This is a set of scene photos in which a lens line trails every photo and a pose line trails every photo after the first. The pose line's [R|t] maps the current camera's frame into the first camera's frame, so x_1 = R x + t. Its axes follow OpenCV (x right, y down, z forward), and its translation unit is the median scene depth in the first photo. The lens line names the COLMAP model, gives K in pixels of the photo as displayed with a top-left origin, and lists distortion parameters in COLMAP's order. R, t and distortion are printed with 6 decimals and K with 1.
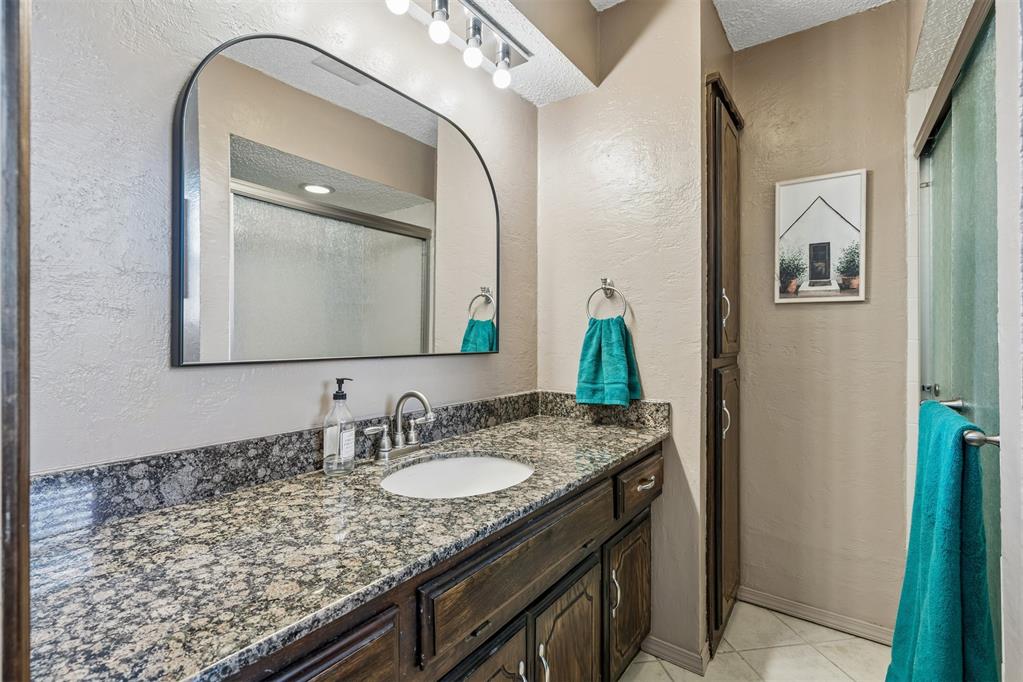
lens RADIAL K [[475.5, 0, 511.9], [0, 475.5, 333.8], [0, 0, 1]] dist [-0.000991, 0.000847]
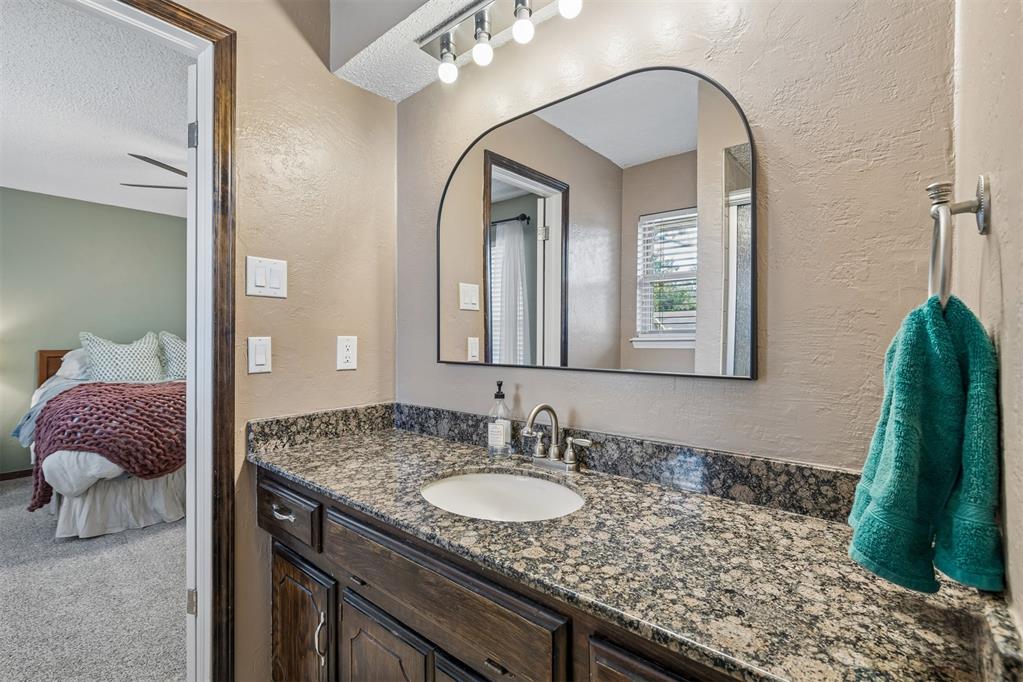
lens RADIAL K [[475.5, 0, 514.8], [0, 475.5, 346.8], [0, 0, 1]] dist [-0.000991, 0.000847]
pose [[-0.102661, 0.011005, -0.994655, 0.754002], [0.002700, 0.999938, 0.010785, -0.007398], [0.994713, -0.001578, -0.102685, 1.022215]]
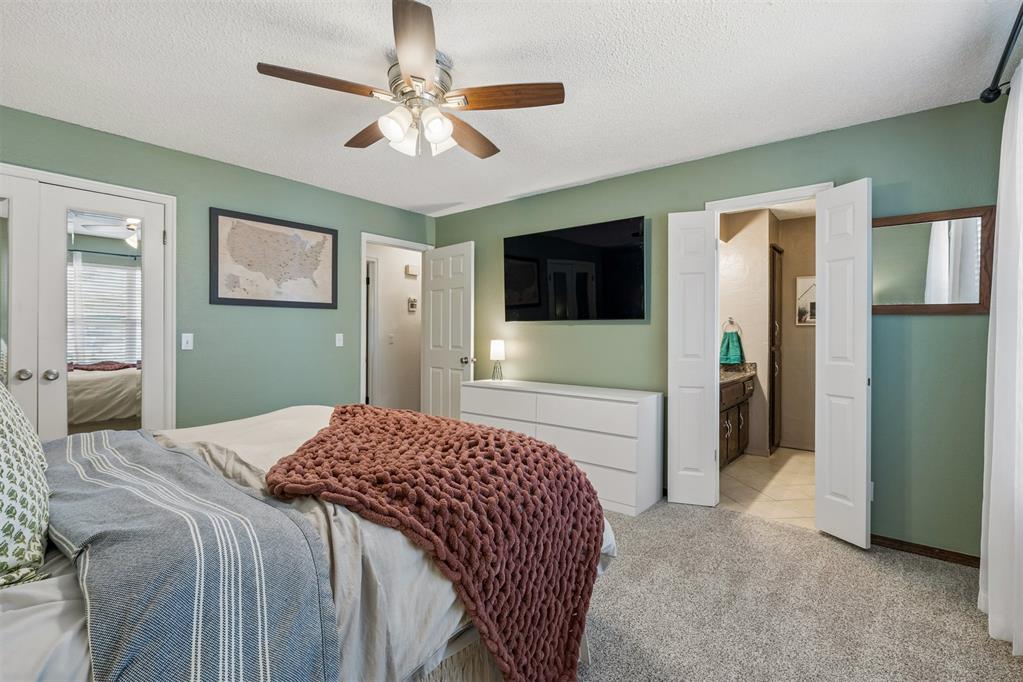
lens RADIAL K [[475.5, 0, 513.8], [0, 475.5, 342.0], [0, 0, 1]] dist [-0.000991, 0.000847]
pose [[0.998131, -0.001596, -0.061091, -0.937566], [0.002344, 0.999923, 0.012187, -0.012902], [0.061066, -0.012307, 0.998058, -1.914088]]
